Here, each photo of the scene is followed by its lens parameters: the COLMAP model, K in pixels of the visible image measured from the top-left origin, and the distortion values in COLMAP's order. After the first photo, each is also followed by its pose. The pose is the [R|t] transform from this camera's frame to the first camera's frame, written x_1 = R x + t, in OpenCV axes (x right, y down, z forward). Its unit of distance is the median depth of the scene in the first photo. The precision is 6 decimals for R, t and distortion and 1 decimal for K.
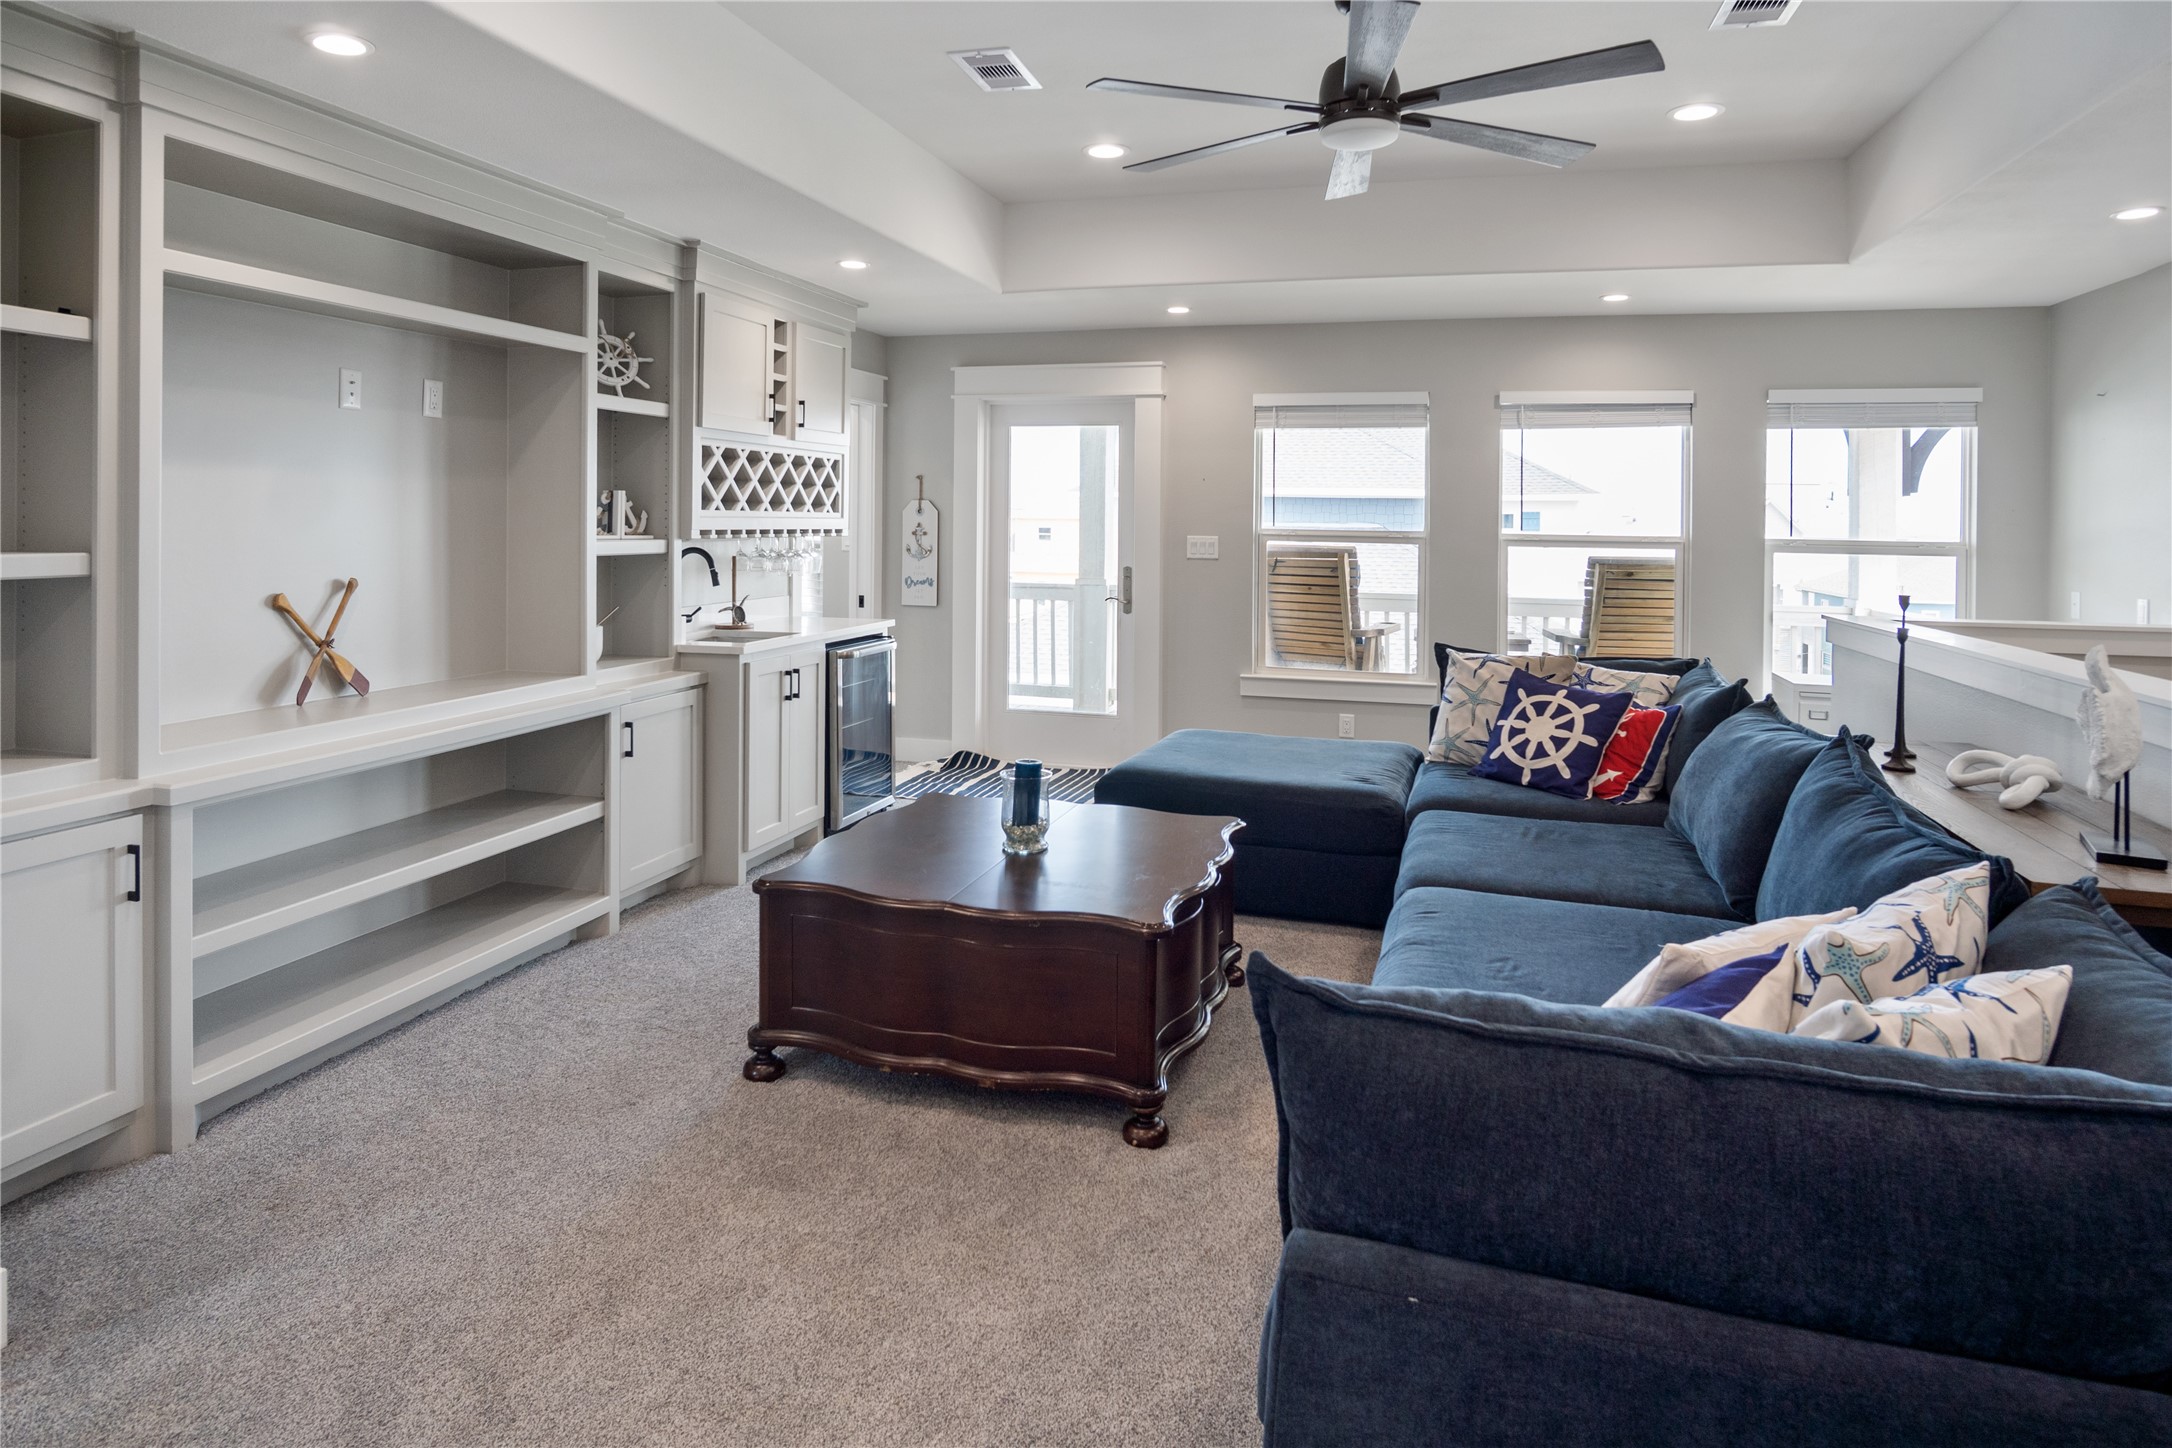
lens RADIAL K [[1234.3, 0, 1079.0], [0, 1234.3, 537.1], [0, 0, 1]] dist [-0.032160, 0.000479]
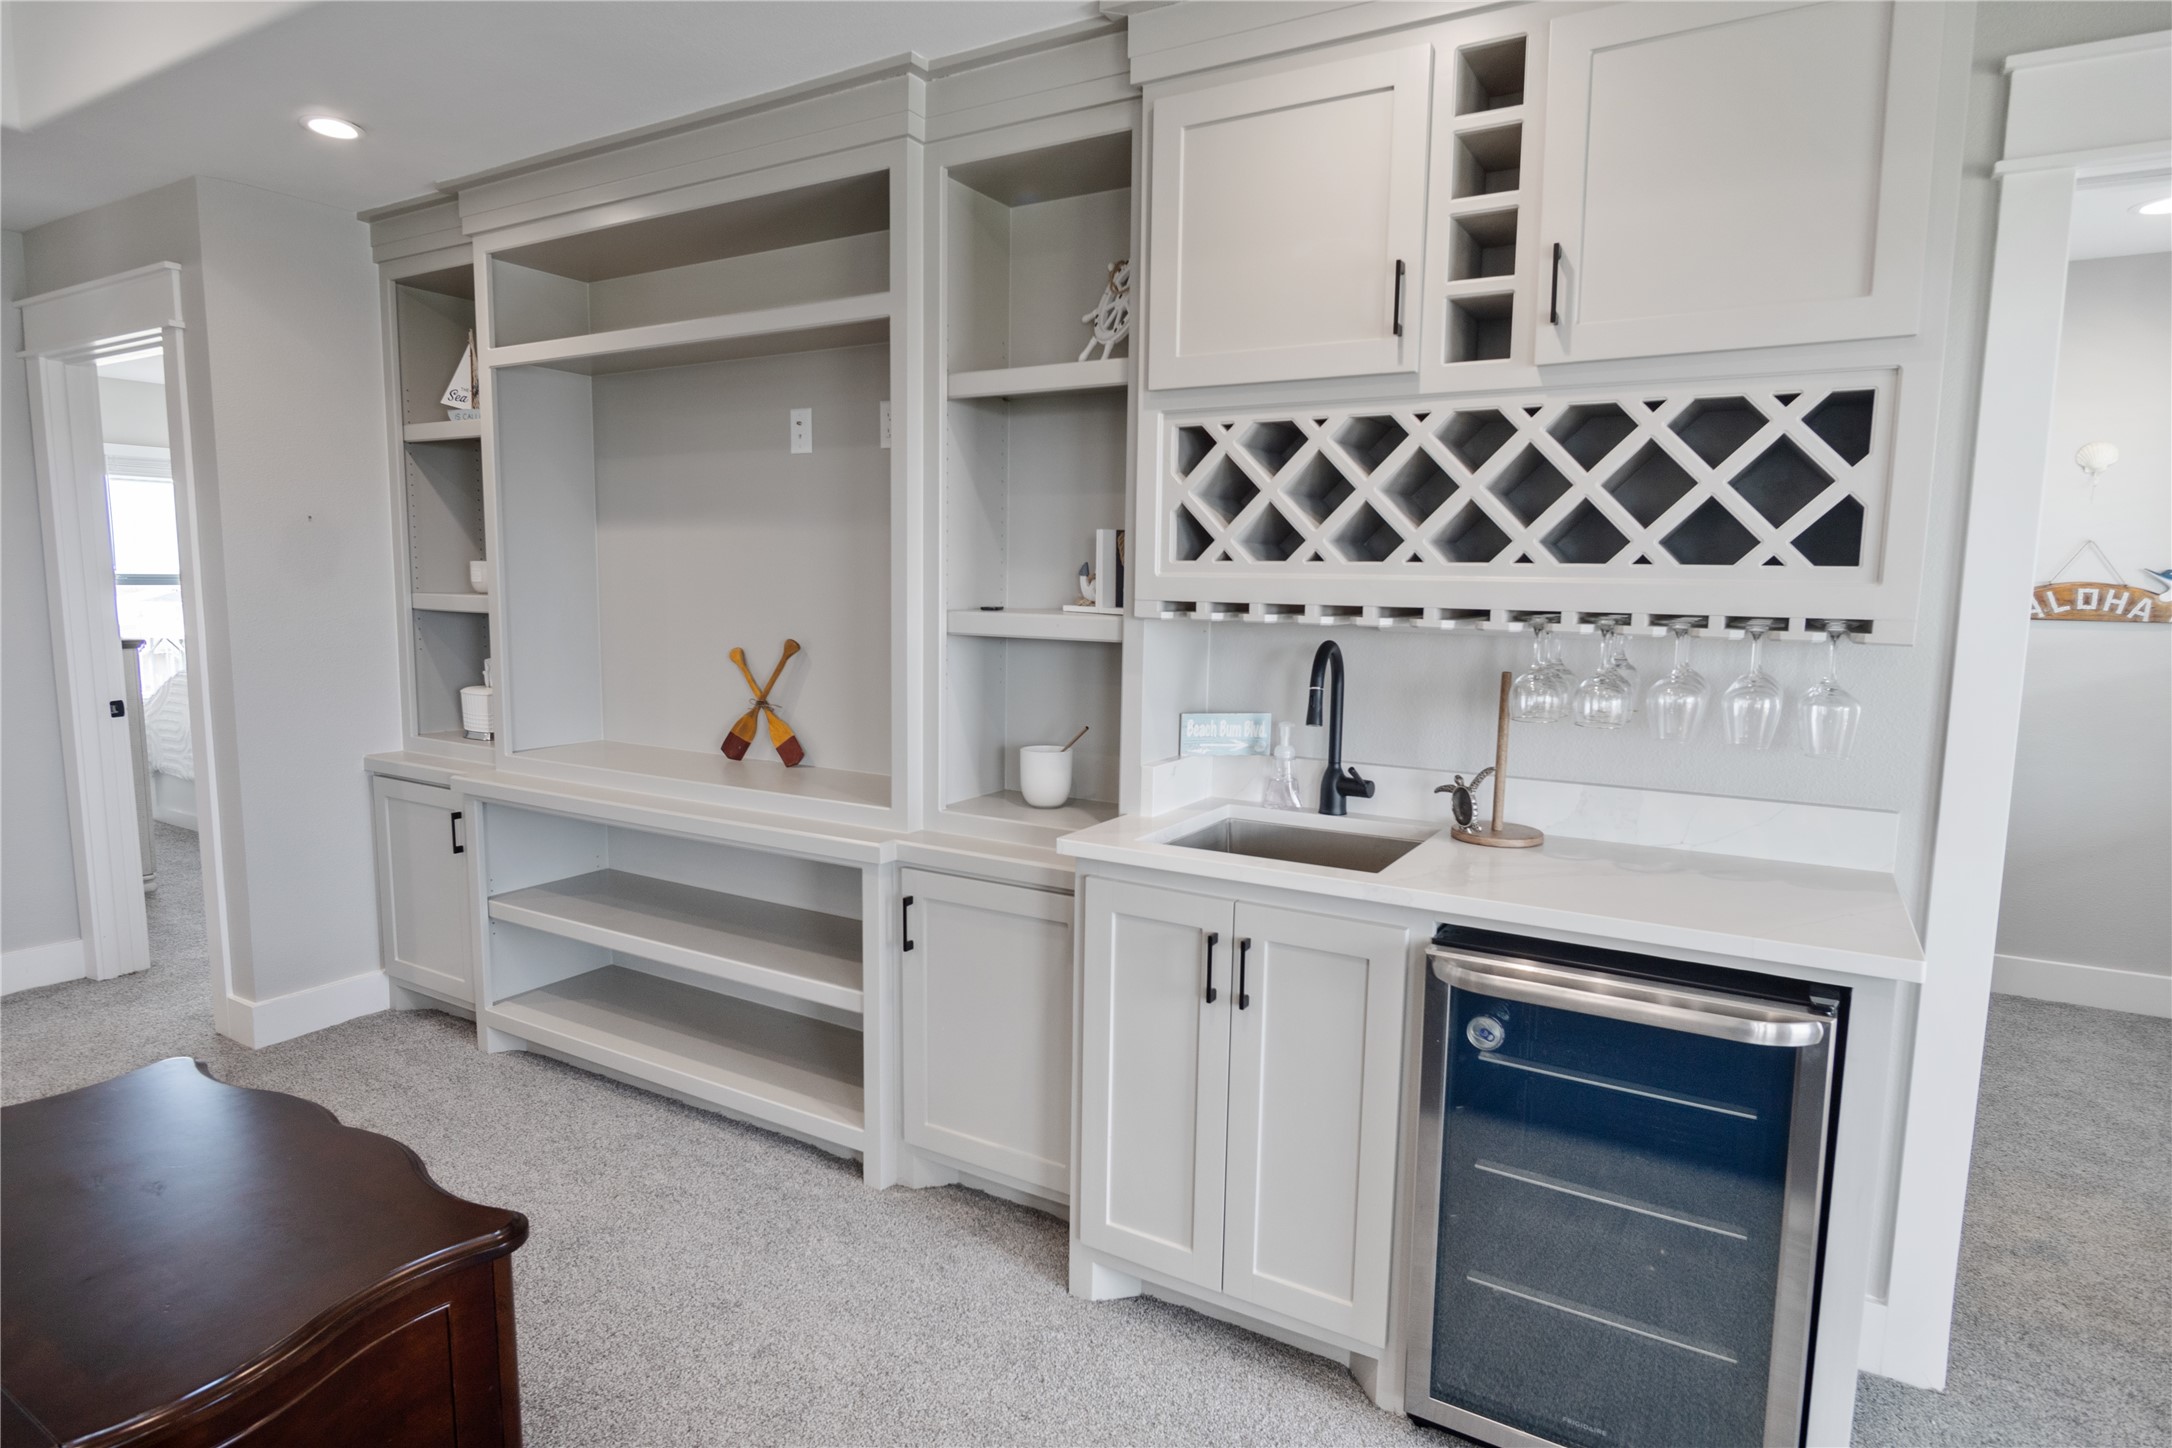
lens RADIAL K [[1197.4, 0, 1073.5], [0, 1197.4, 736.1], [0, 0, 1]] dist [-0.014274, 0.002524]
pose [[-0.251488, 0.122102, -0.960127, 0.175221], [-0.028052, 0.990674, 0.133335, -0.015212], [0.967454, 0.060465, -0.245718, 1.068419]]
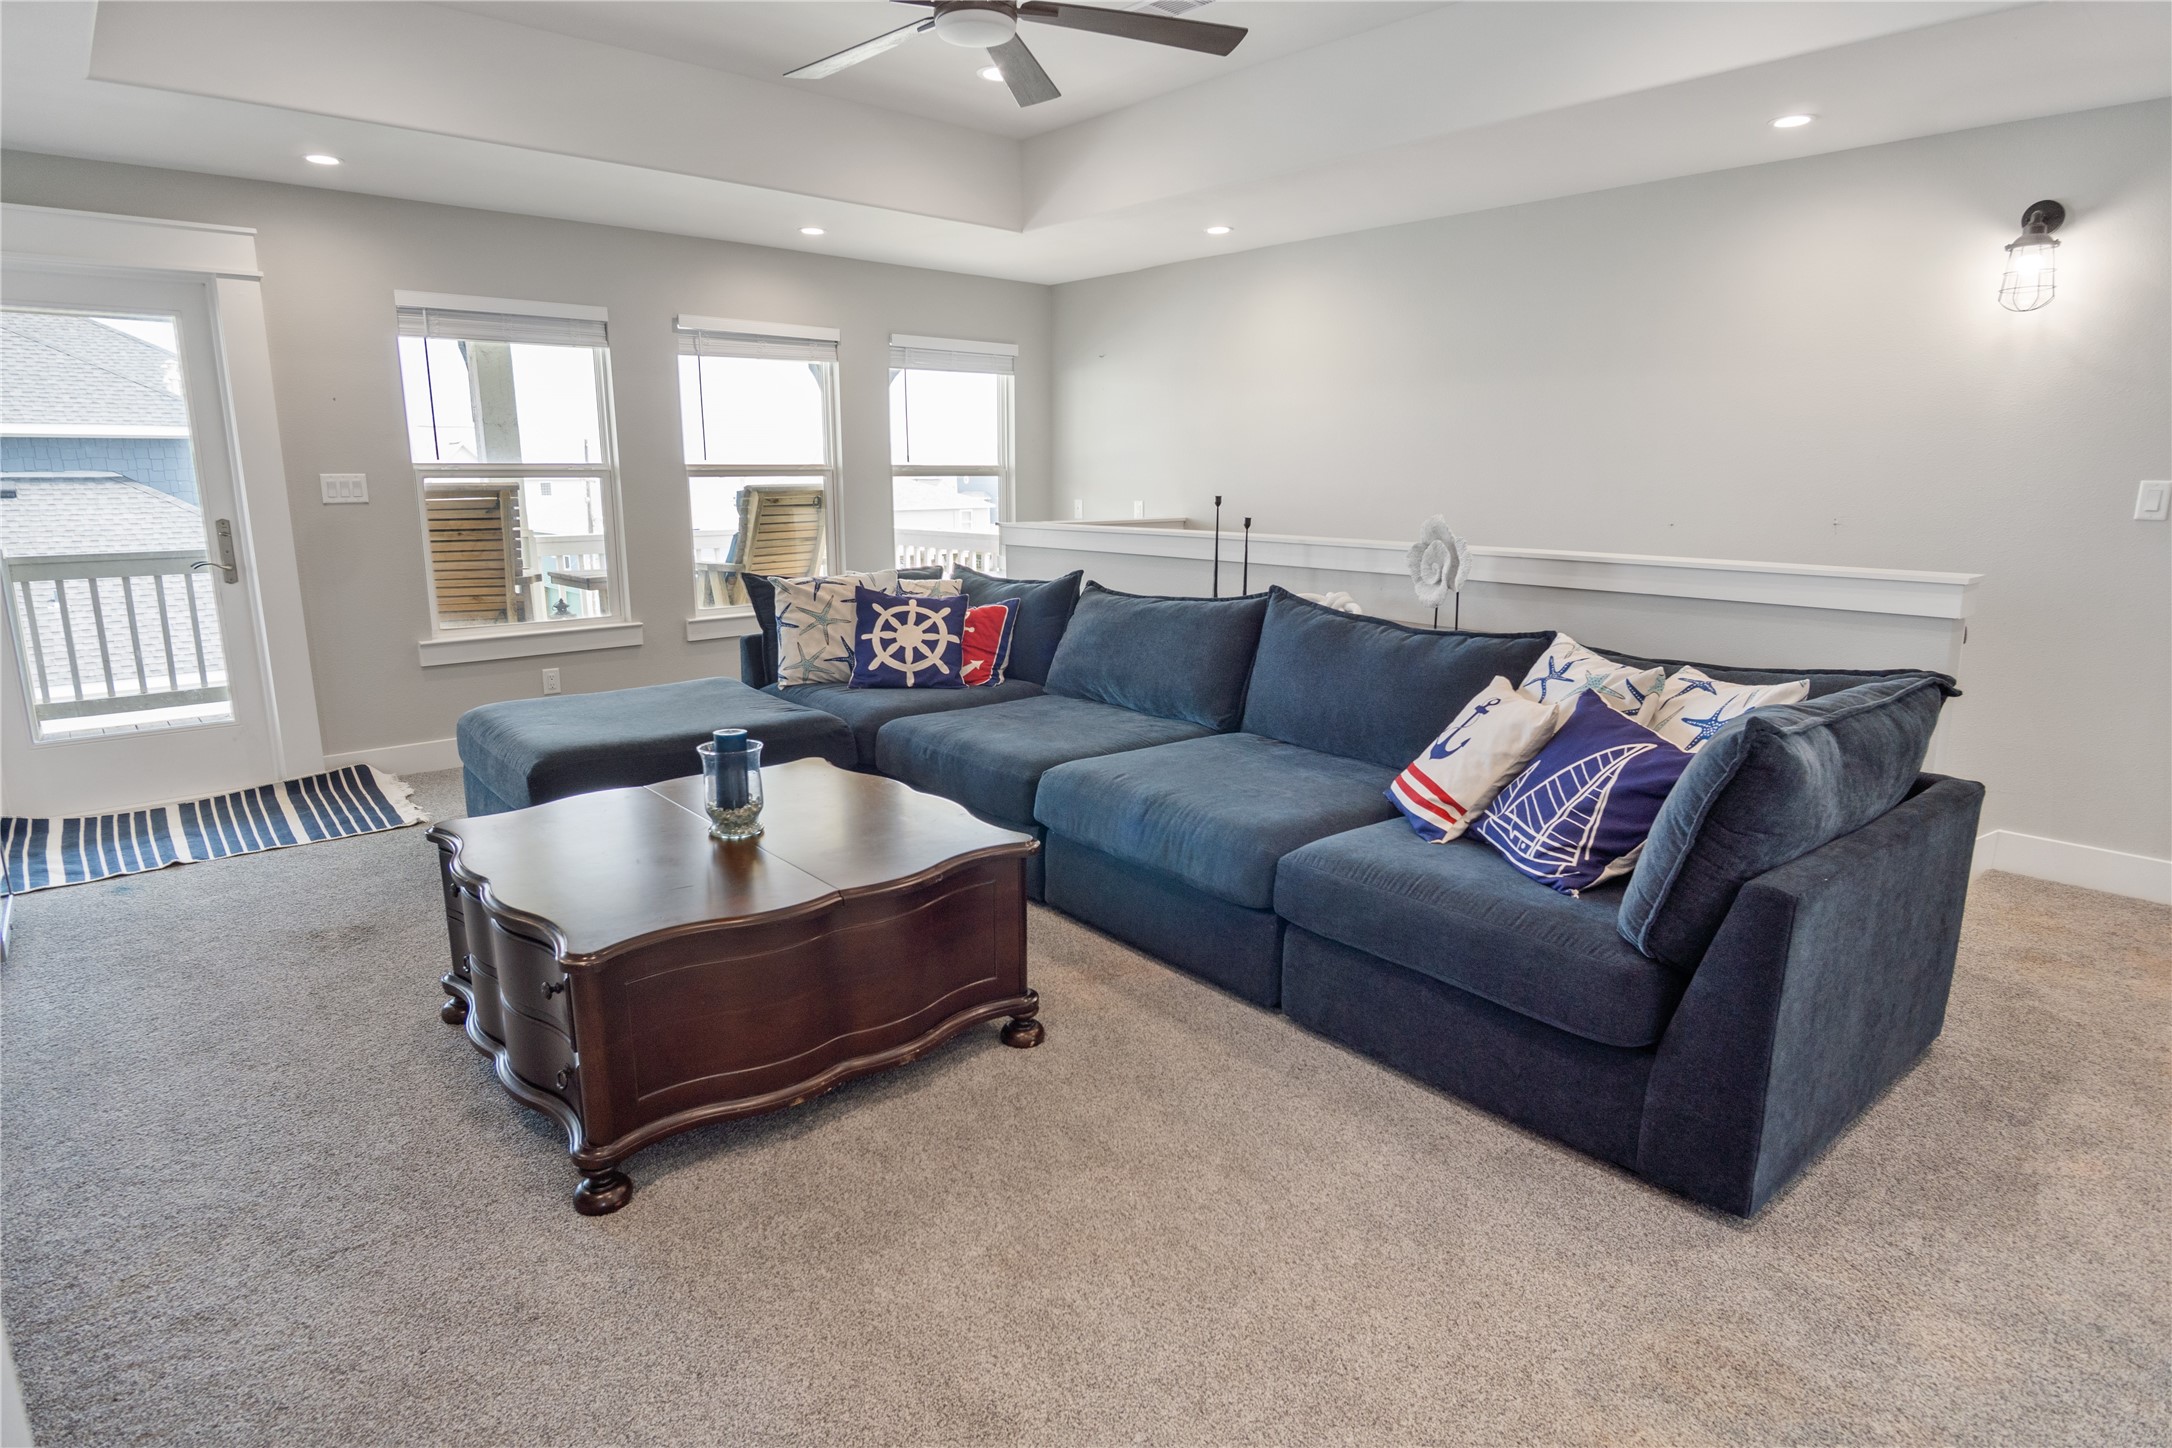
lens RADIAL K [[1197.4, 0, 1073.5], [0, 1197.4, 736.1], [0, 0, 1]] dist [-0.014274, 0.002524]
pose [[0.528257, -0.197855, 0.825711, -0.422912], [0.020978, 0.975216, 0.220258, 0.006741], [-0.848825, -0.099031, 0.519316, 0.265692]]
